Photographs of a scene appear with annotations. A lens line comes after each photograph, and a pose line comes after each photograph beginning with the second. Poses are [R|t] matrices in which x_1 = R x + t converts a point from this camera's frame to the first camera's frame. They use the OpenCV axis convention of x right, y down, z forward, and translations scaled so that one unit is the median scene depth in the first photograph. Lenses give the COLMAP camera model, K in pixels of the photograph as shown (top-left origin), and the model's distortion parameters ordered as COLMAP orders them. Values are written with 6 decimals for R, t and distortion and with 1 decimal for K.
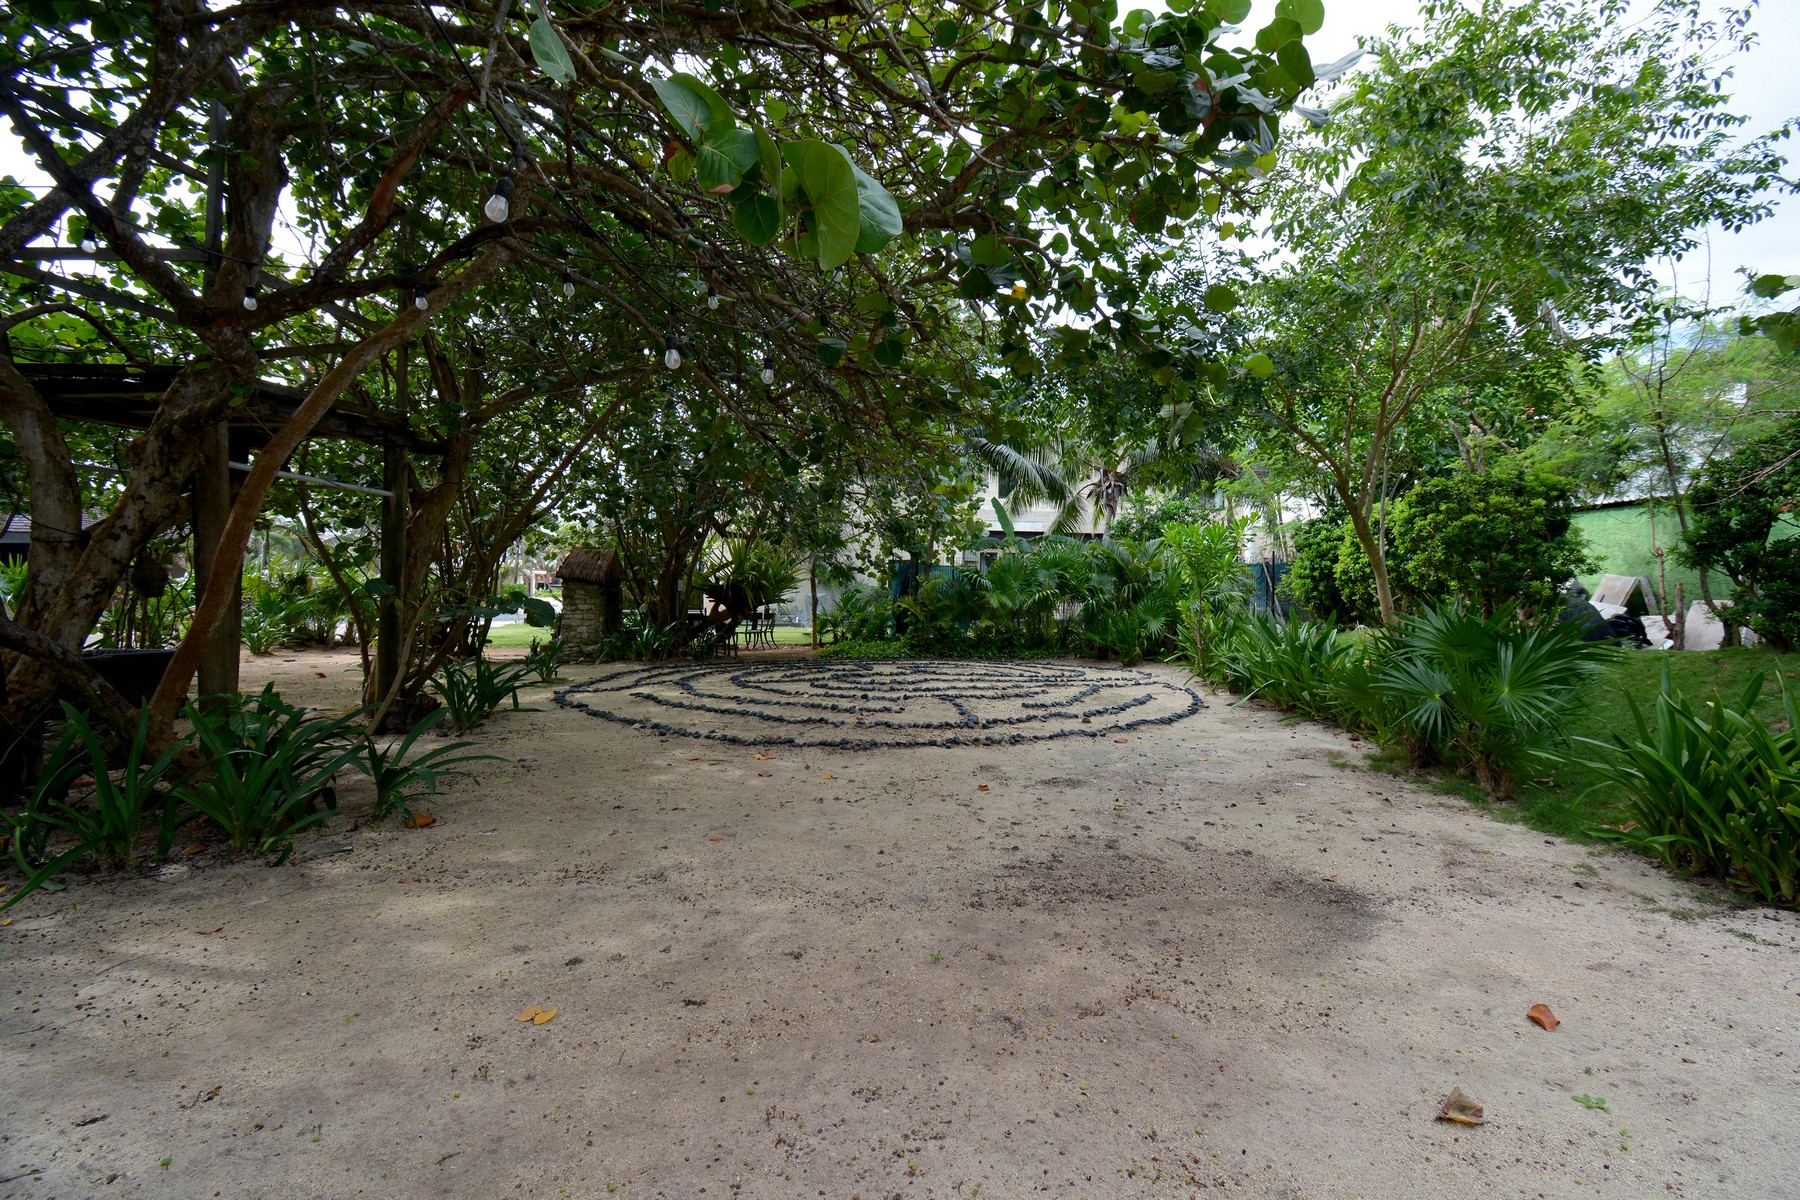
lens RADIAL K [[802.6, 0, 924.4], [0, 802.6, 587.3], [0, 0, 1]] dist [0.021243, -0.027224]
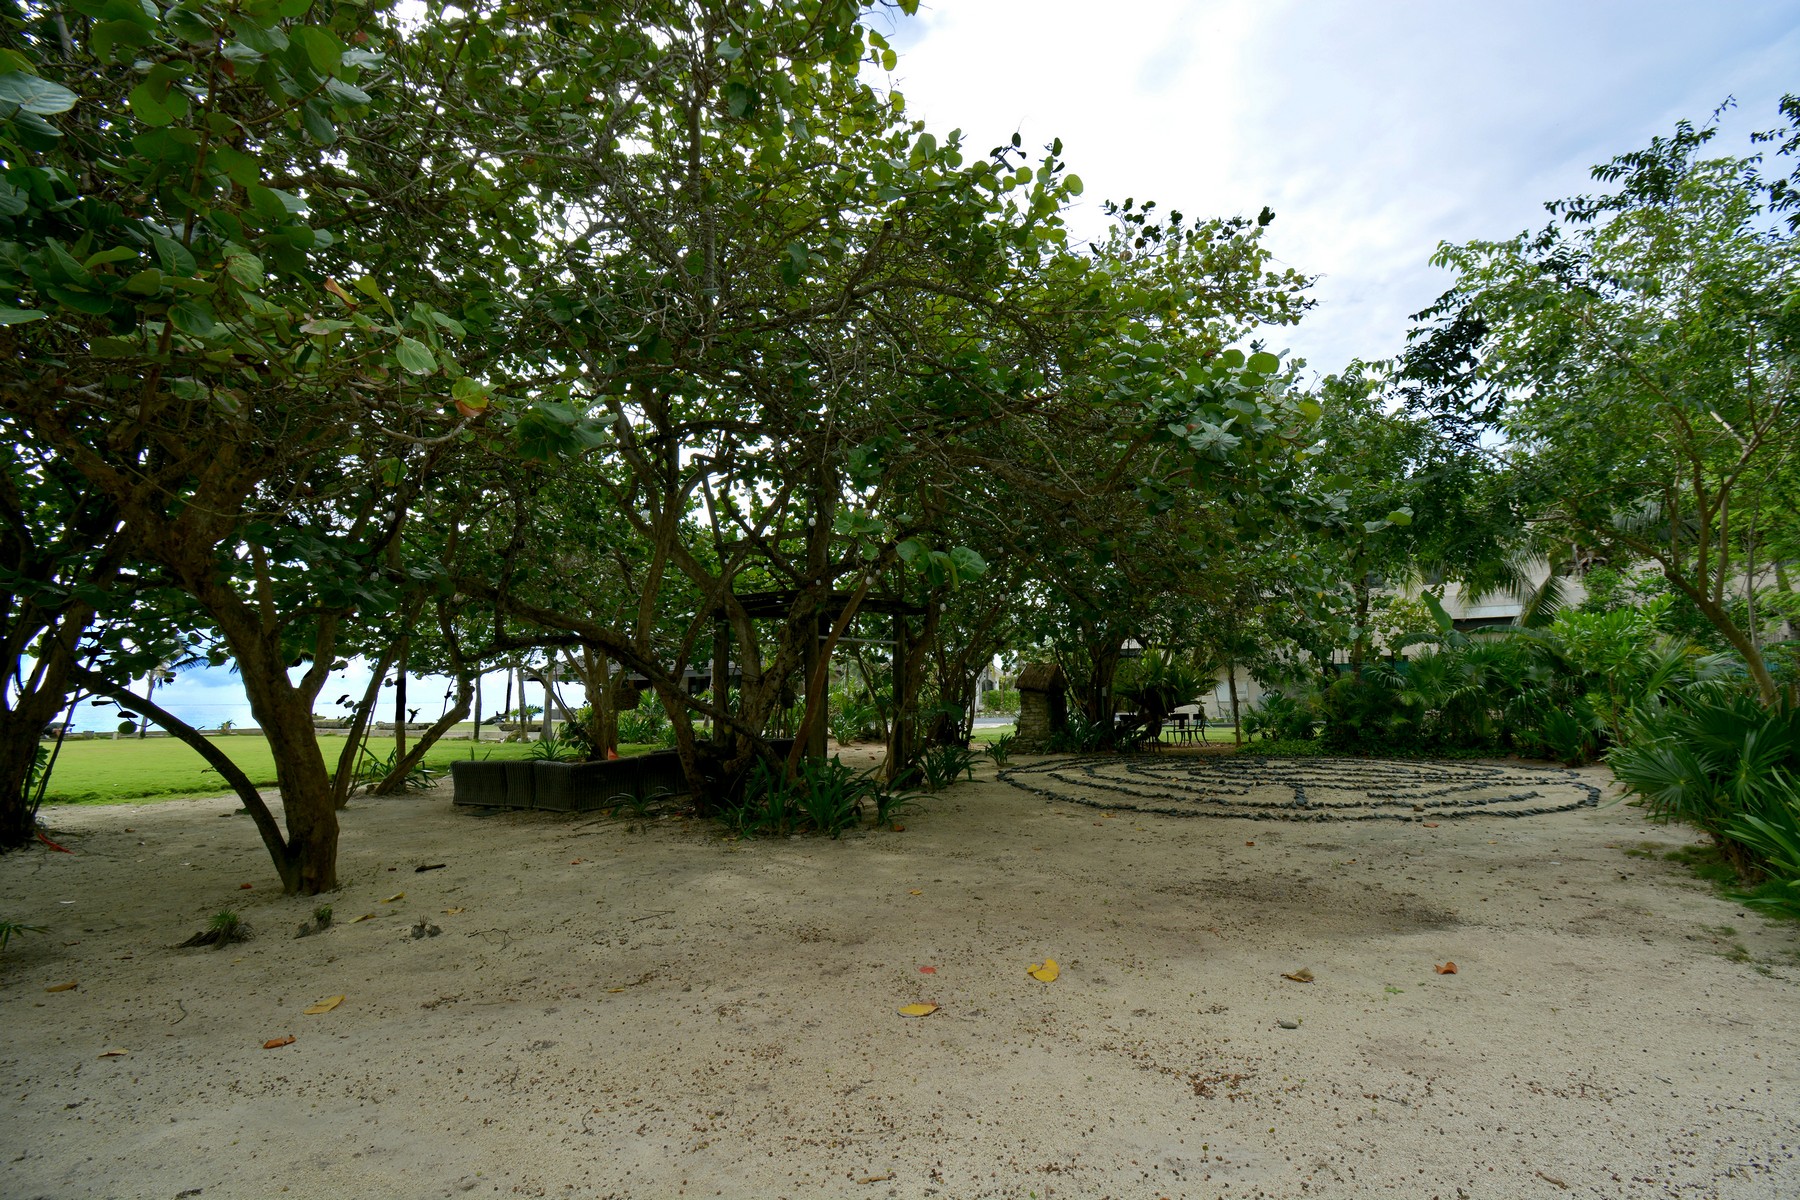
lens RADIAL K [[802.6, 0, 924.4], [0, 802.6, 587.3], [0, 0, 1]] dist [0.021243, -0.027224]
pose [[0.823090, -0.100382, -0.558969, 0.241872], [0.028881, 0.990380, -0.135329, -0.002699], [0.567176, 0.095244, 0.818071, -0.248097]]
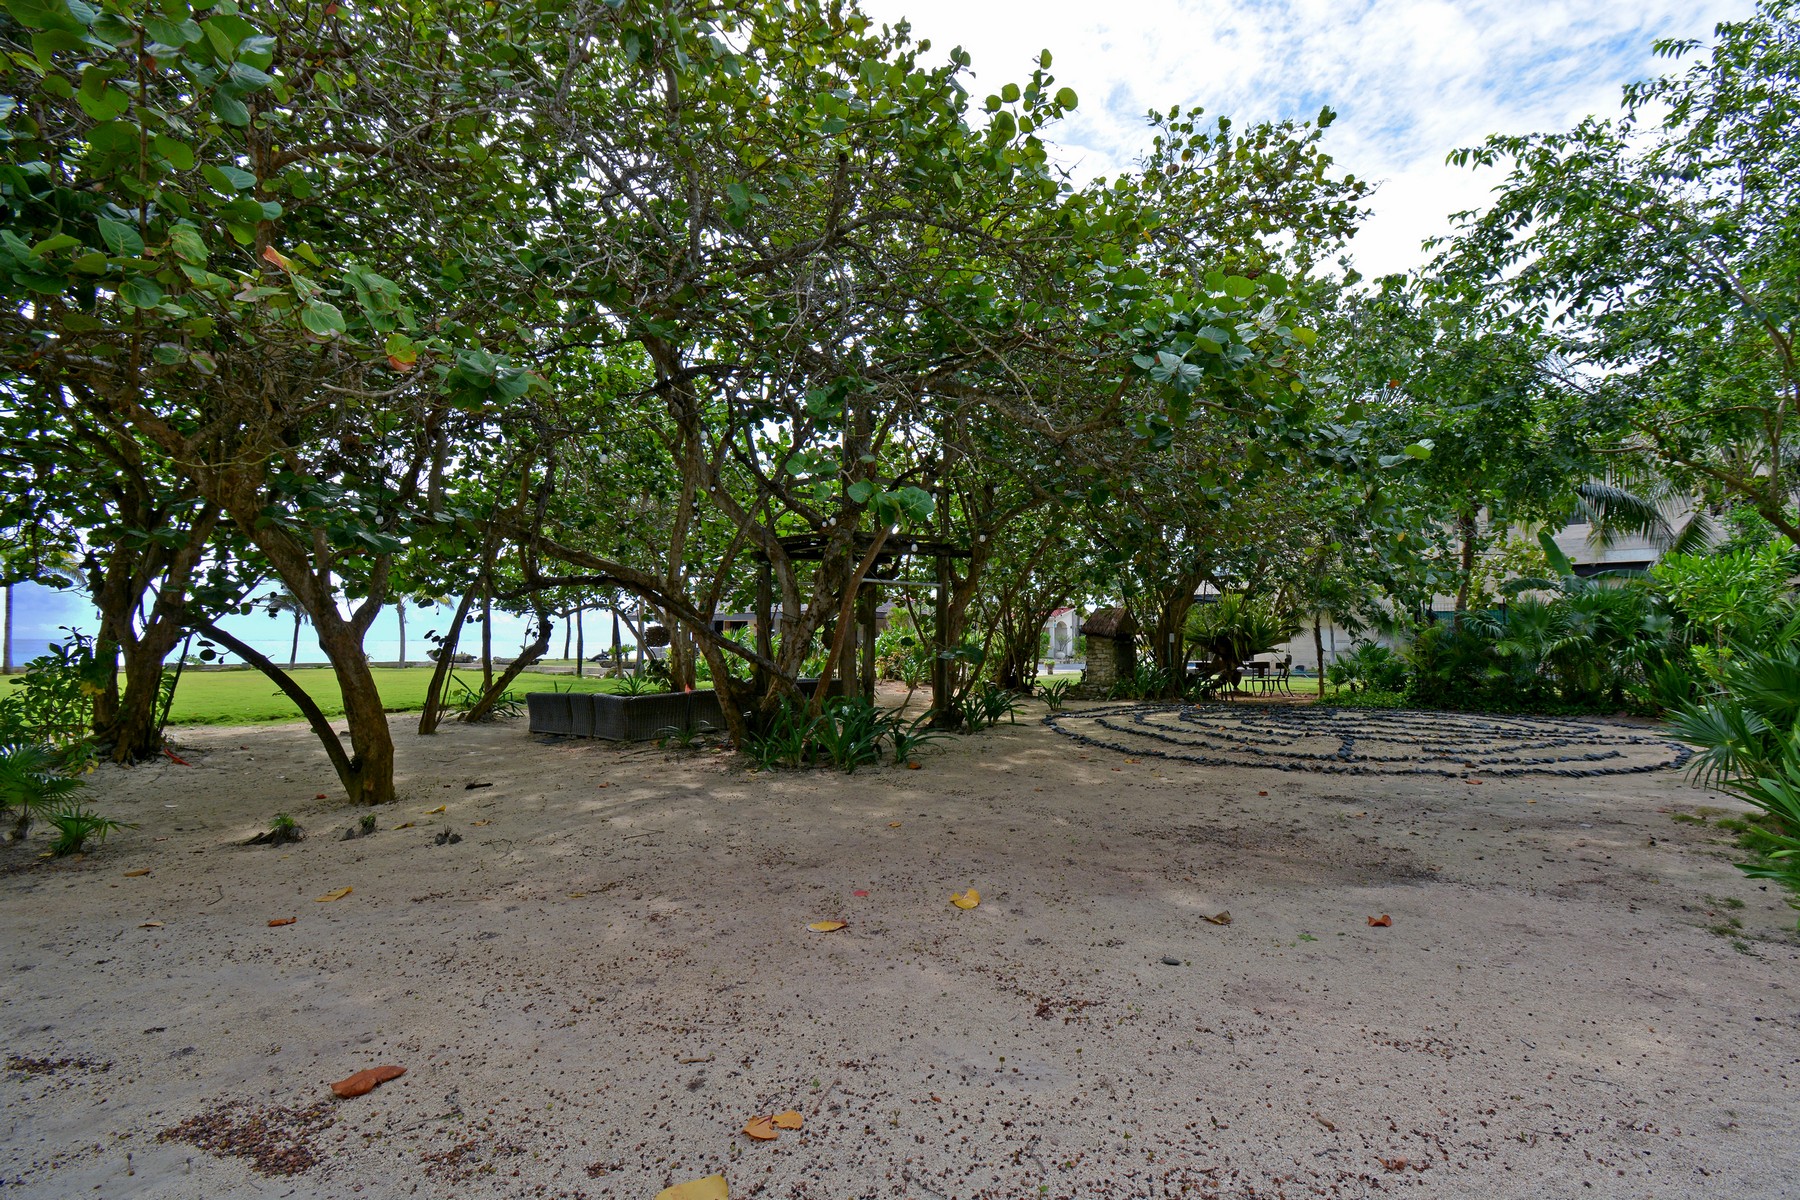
lens RADIAL K [[817.9, 0, 924.6], [0, 817.9, 589.8], [0, 0, 1]] dist [0.022770, -0.027491]
pose [[0.742565, -0.055331, -0.667485, 0.327867], [0.014421, 0.997672, -0.066659, 0.003115], [0.669619, 0.039872, 0.741634, -0.198146]]
